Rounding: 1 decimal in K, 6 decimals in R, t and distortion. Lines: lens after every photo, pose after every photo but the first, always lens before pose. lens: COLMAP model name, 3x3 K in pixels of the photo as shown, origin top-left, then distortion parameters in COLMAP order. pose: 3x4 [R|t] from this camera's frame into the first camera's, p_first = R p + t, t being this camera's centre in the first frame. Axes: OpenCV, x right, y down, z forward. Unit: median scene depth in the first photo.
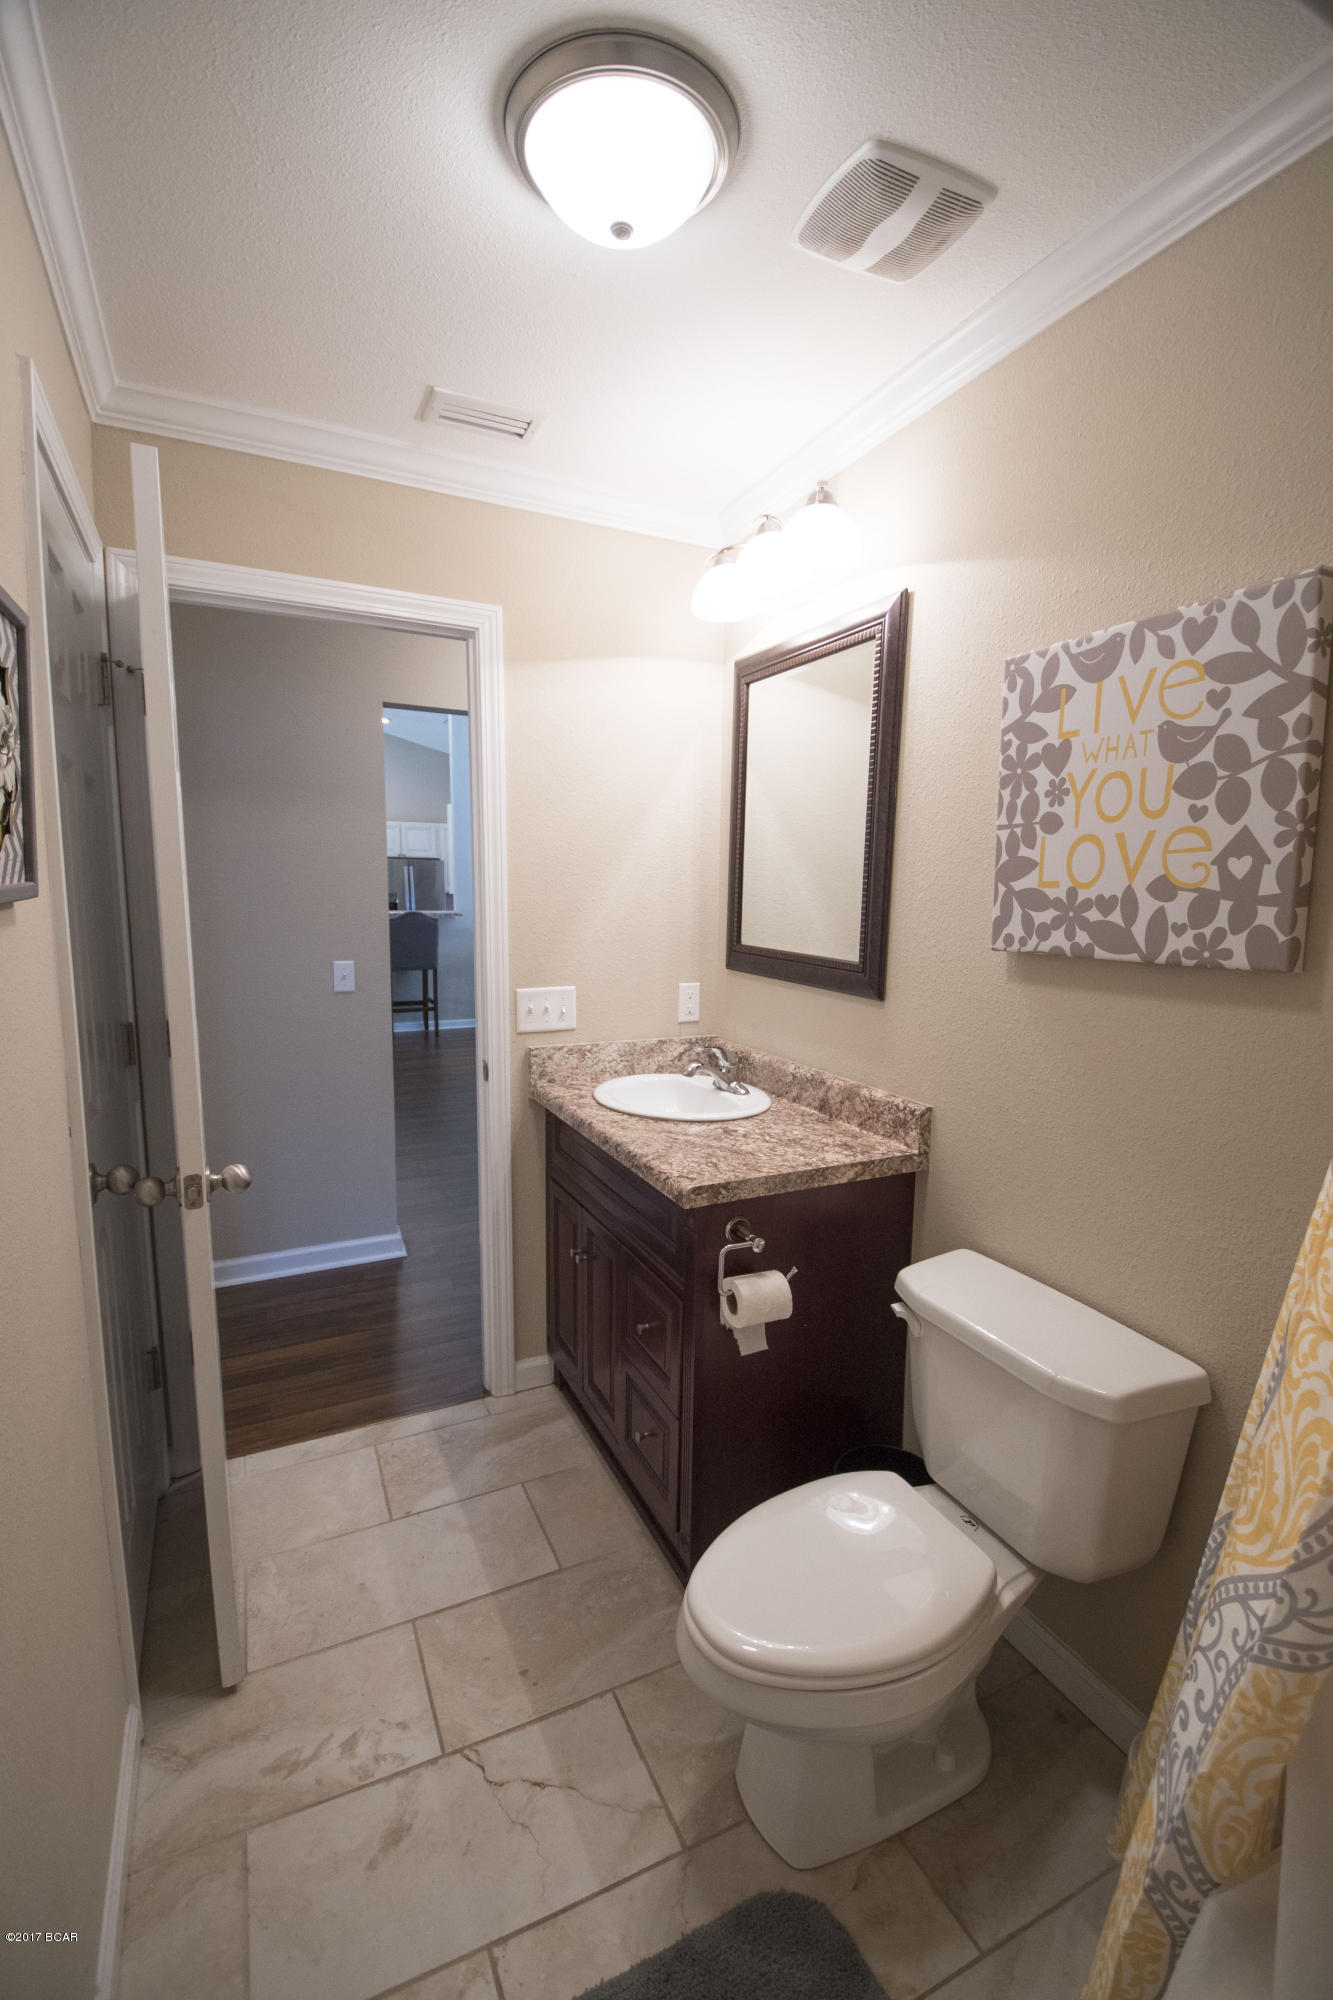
lens RADIAL K [[904.1, 0, 701.8], [0, 904.1, 1000.4], [0, 0, 1]] dist [0.012911, -0.017711]
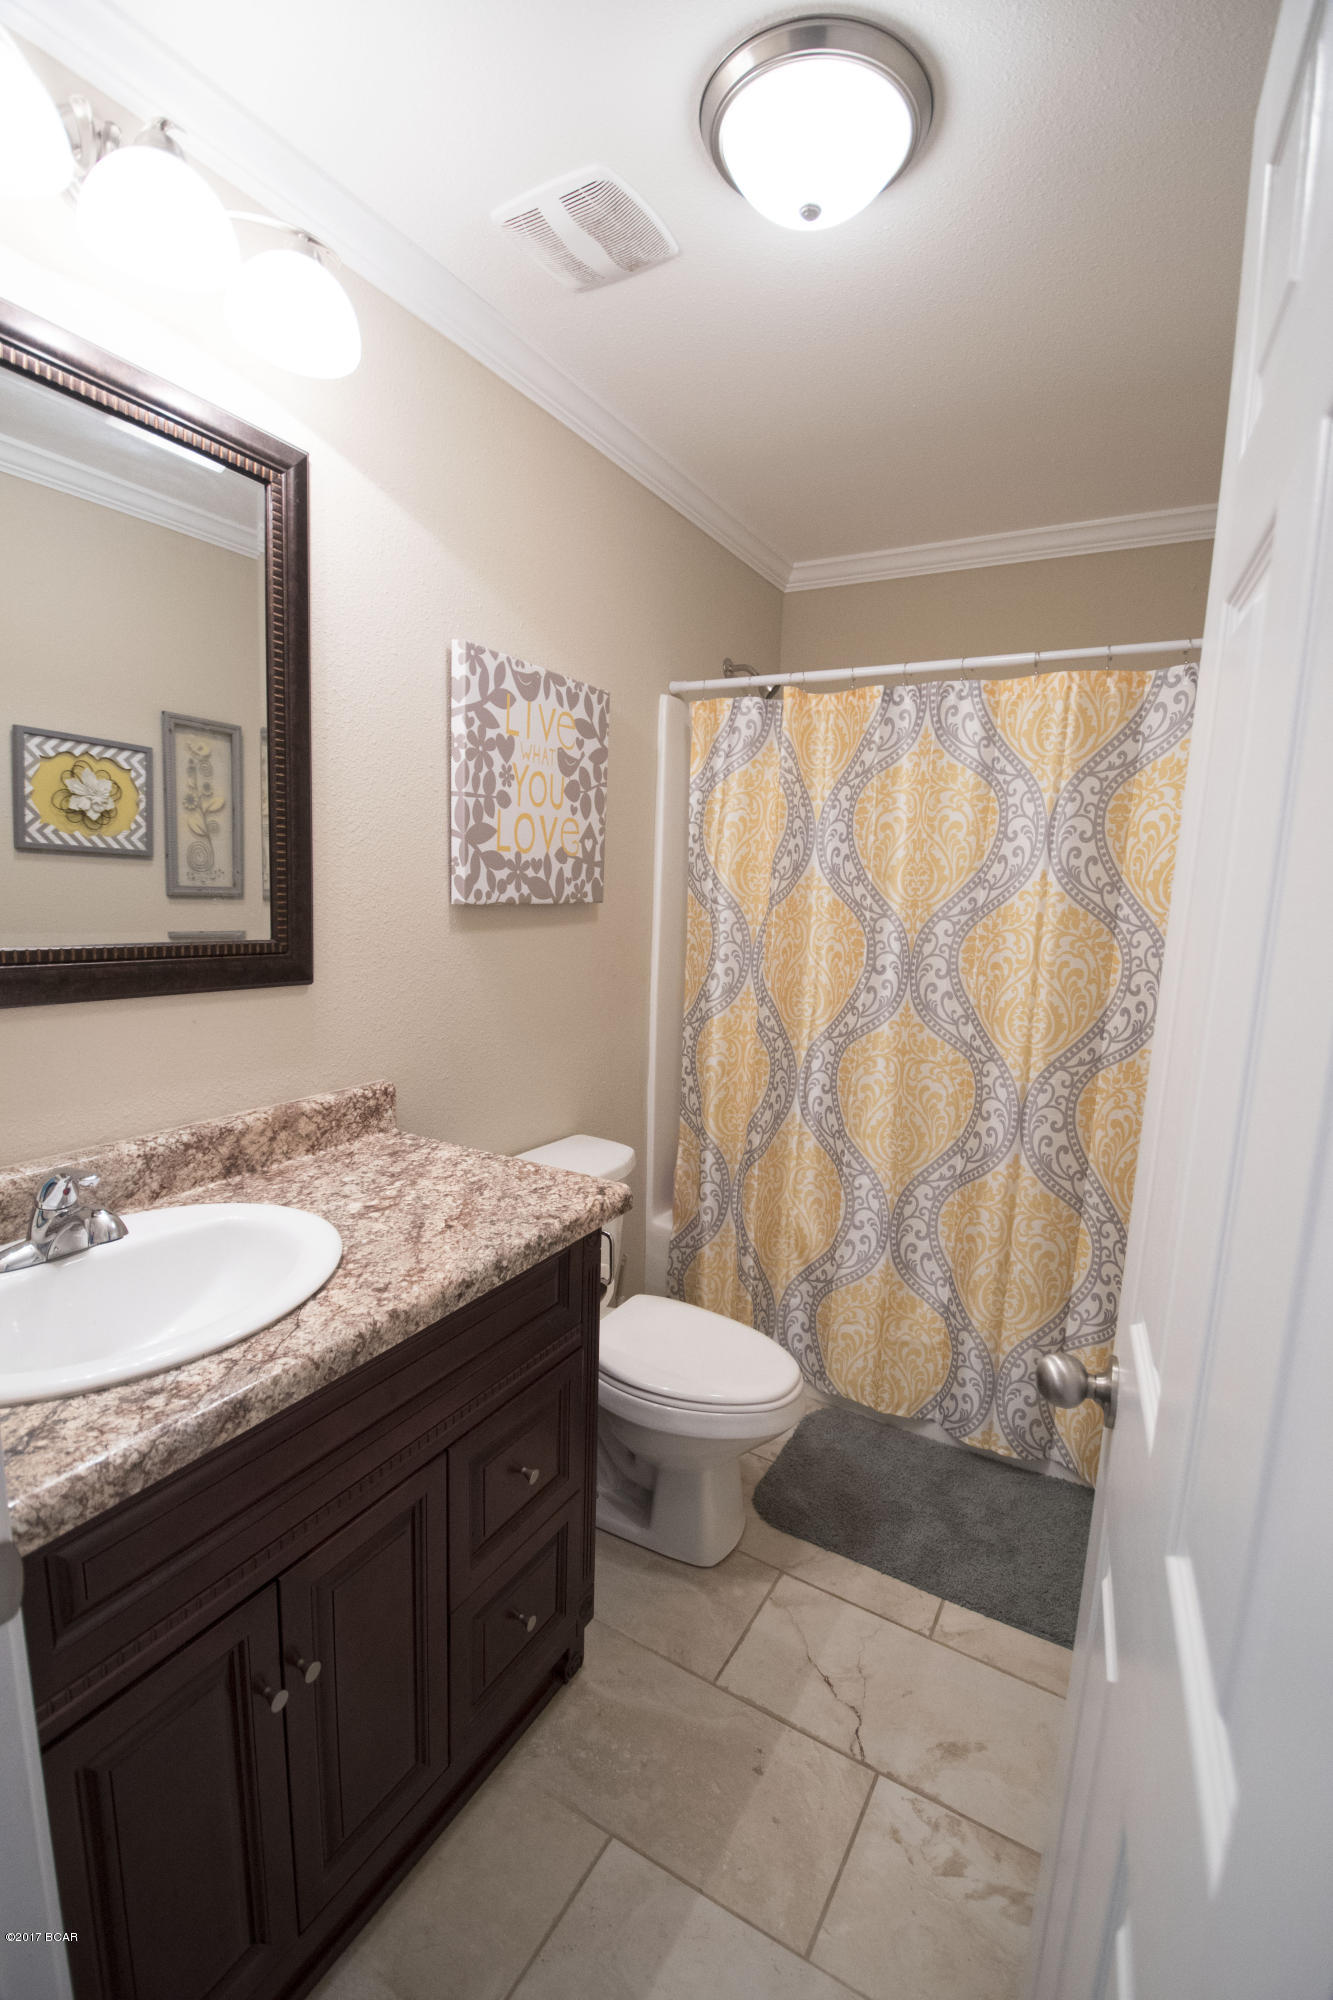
lens RADIAL K [[878.1, 0, 666.5], [0, 878.1, 1000.0], [0, 0, 1]] dist [0.014462, -0.022732]
pose [[-0.544474, -0.147019, 0.825792, -0.783099], [0.057744, 0.975613, 0.211765, -0.168948], [-0.836788, 0.162986, -0.522707, 1.489920]]
